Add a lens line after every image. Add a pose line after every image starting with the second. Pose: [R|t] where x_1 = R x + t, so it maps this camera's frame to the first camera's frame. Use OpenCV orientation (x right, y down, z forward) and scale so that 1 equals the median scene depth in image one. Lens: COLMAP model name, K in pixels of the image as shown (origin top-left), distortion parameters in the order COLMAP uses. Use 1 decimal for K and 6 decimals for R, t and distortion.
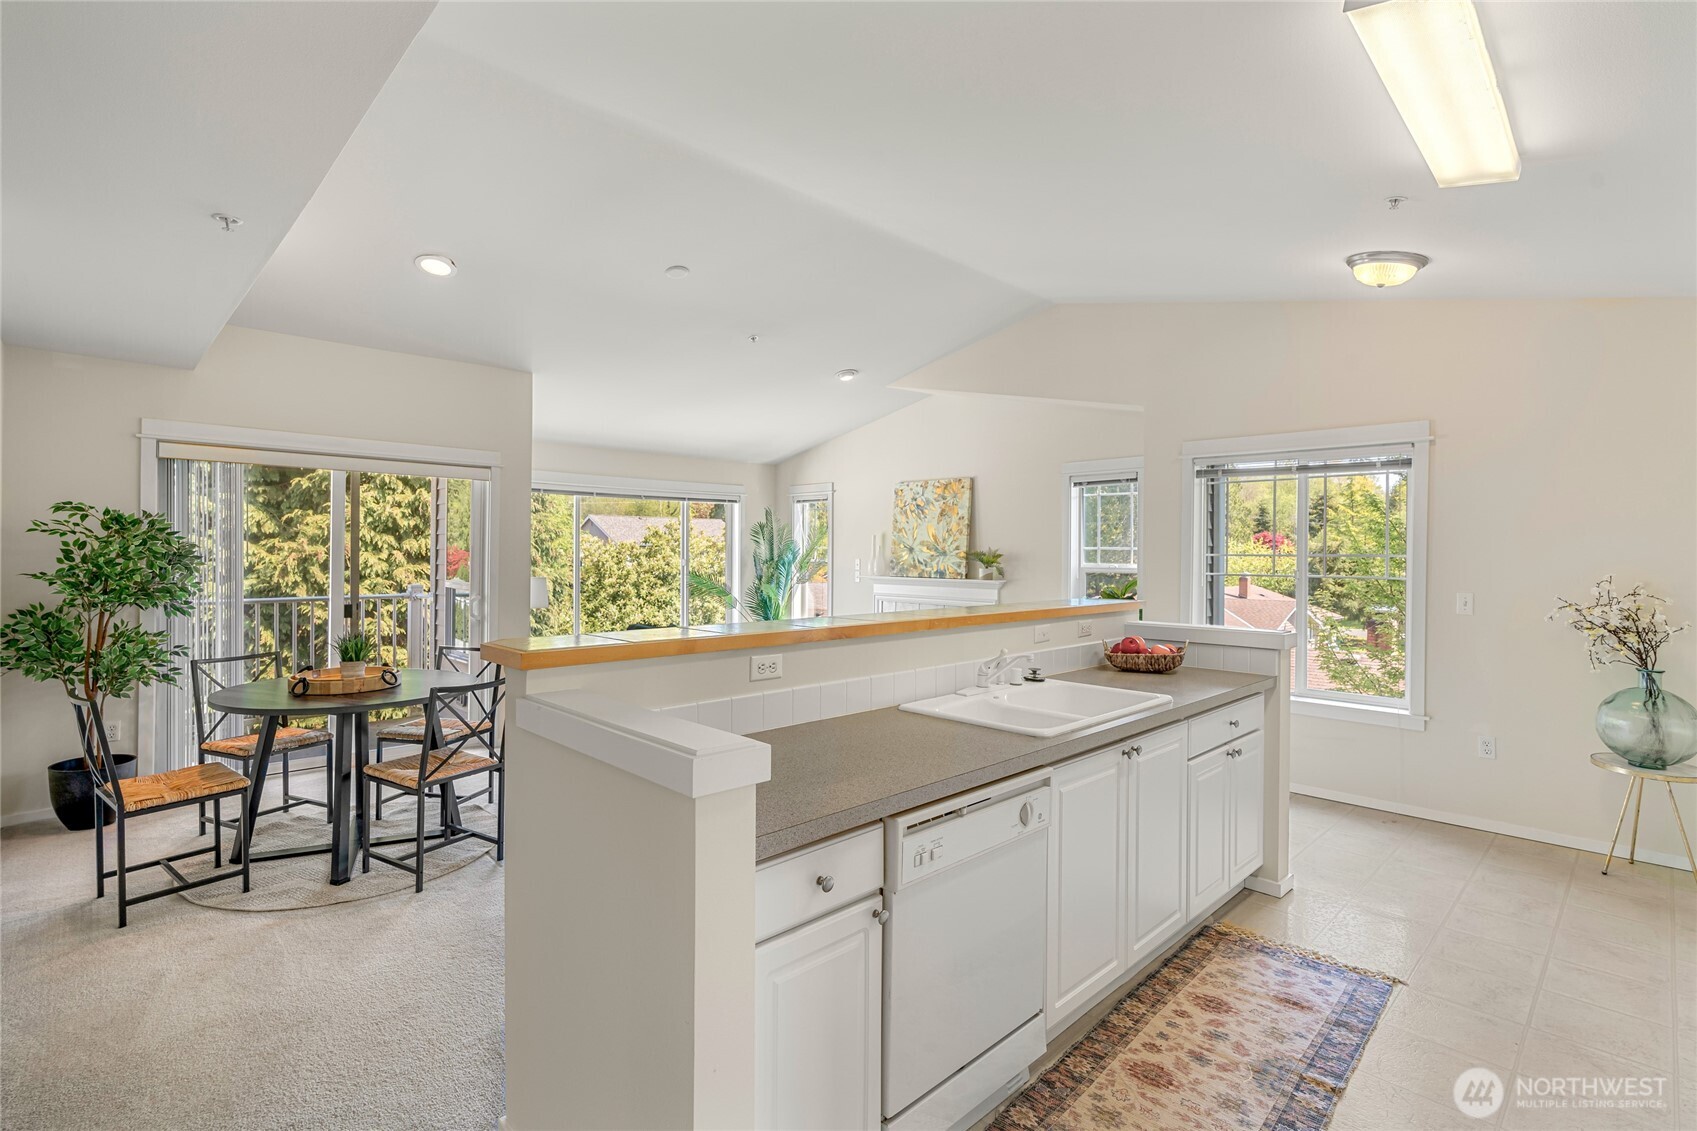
lens RADIAL K [[796.1, 0, 839.0], [0, 796.1, 556.1], [0, 0, 1]] dist [0.000016, 0.000524]
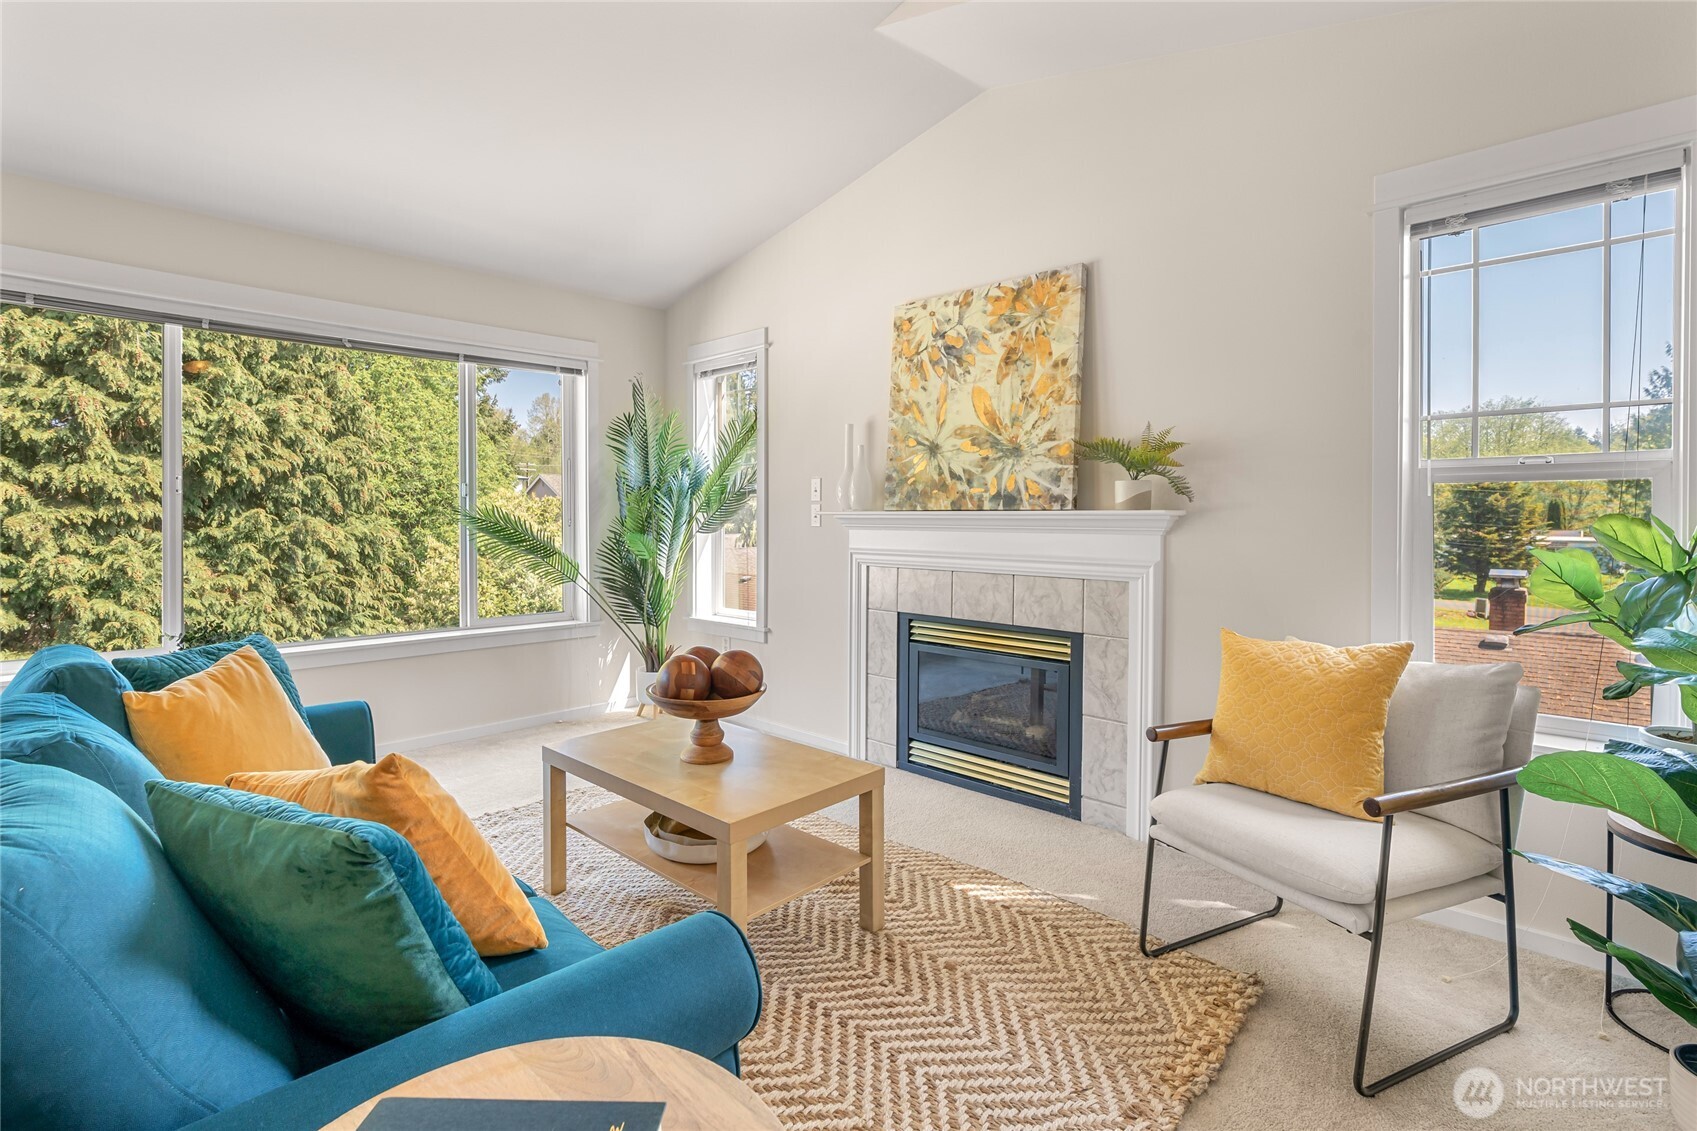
lens RADIAL K [[796.1, 0, 839.0], [0, 796.1, 556.1], [0, 0, 1]] dist [0.000016, 0.000524]
pose [[0.999695, -0.005427, 0.024092, 0.036468], [0.004410, 0.999104, 0.042090, 0.043047], [-0.024299, -0.041971, 0.998823, 0.740274]]
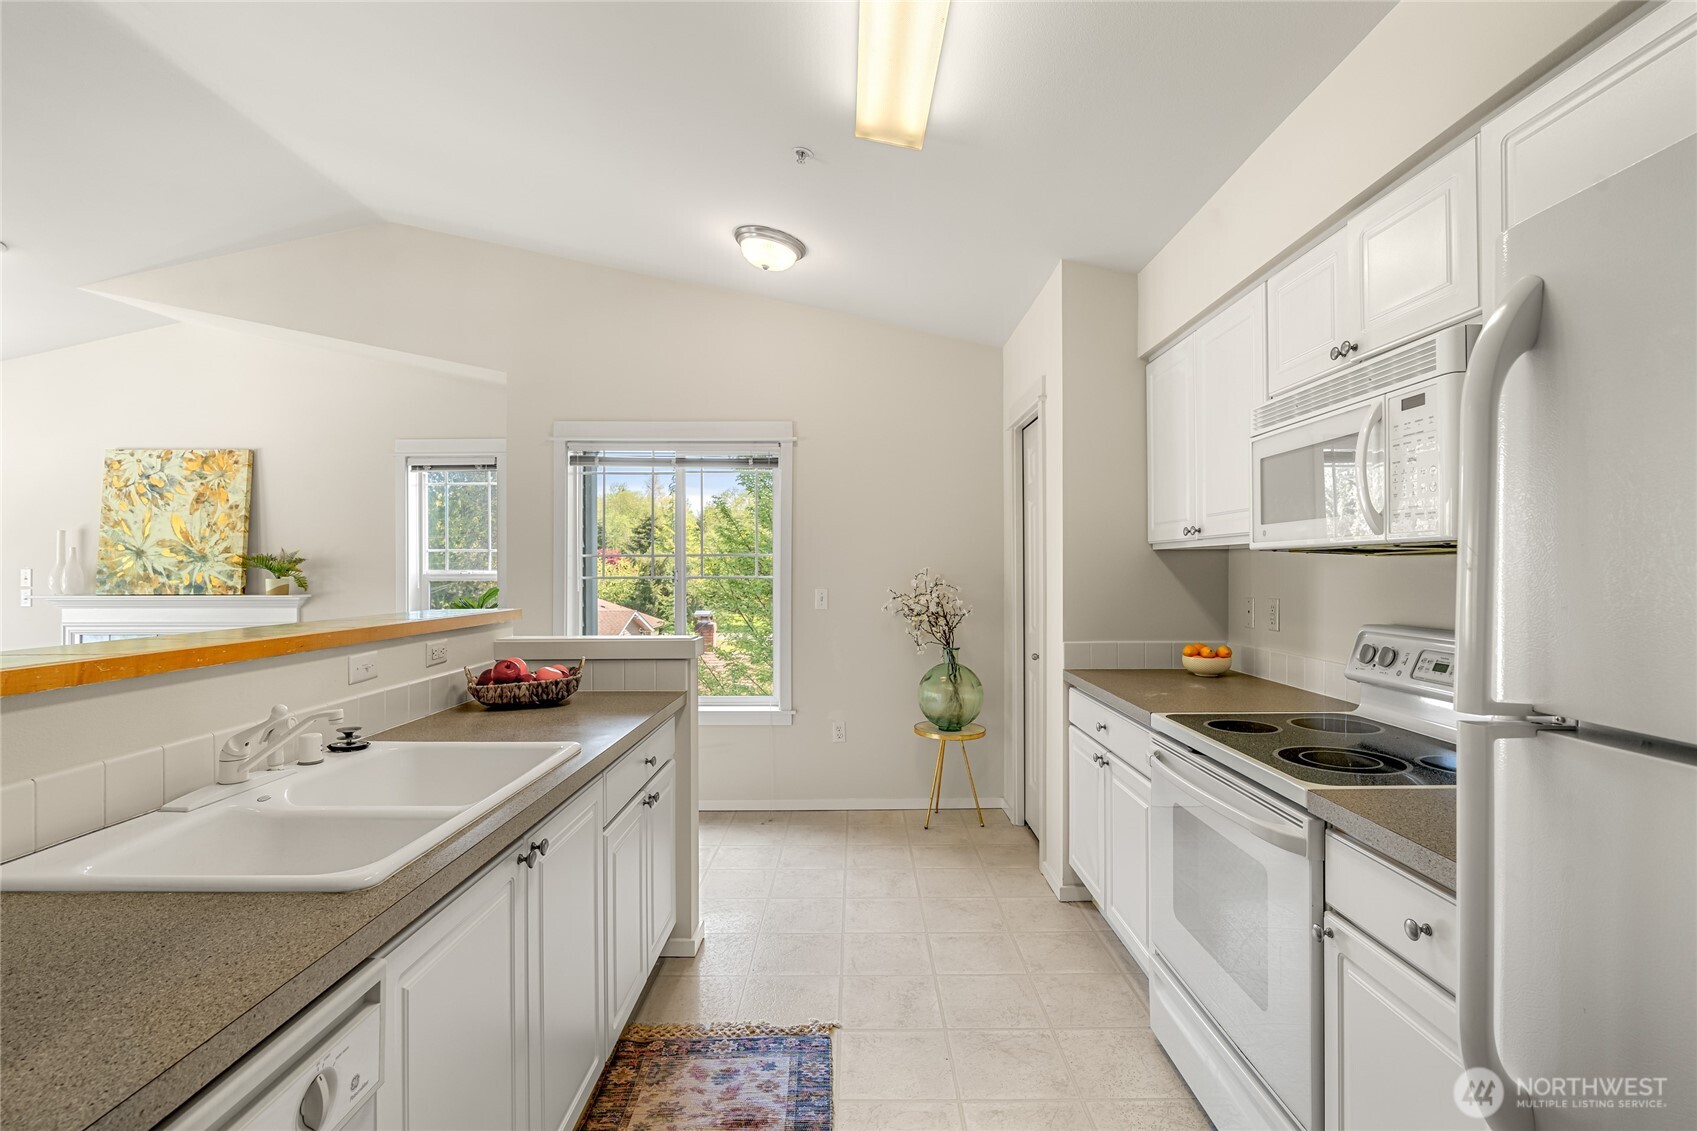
lens RADIAL K [[779.8, 0, 849.0], [0, 779.8, 572.5], [0, 0, 1]] dist [-0.007966, 0.000759]
pose [[0.695486, -0.010262, 0.718466, 0.051212], [0.010875, 0.999934, 0.003755, 0.015618], [-0.718457, 0.005202, 0.695552, 0.187637]]
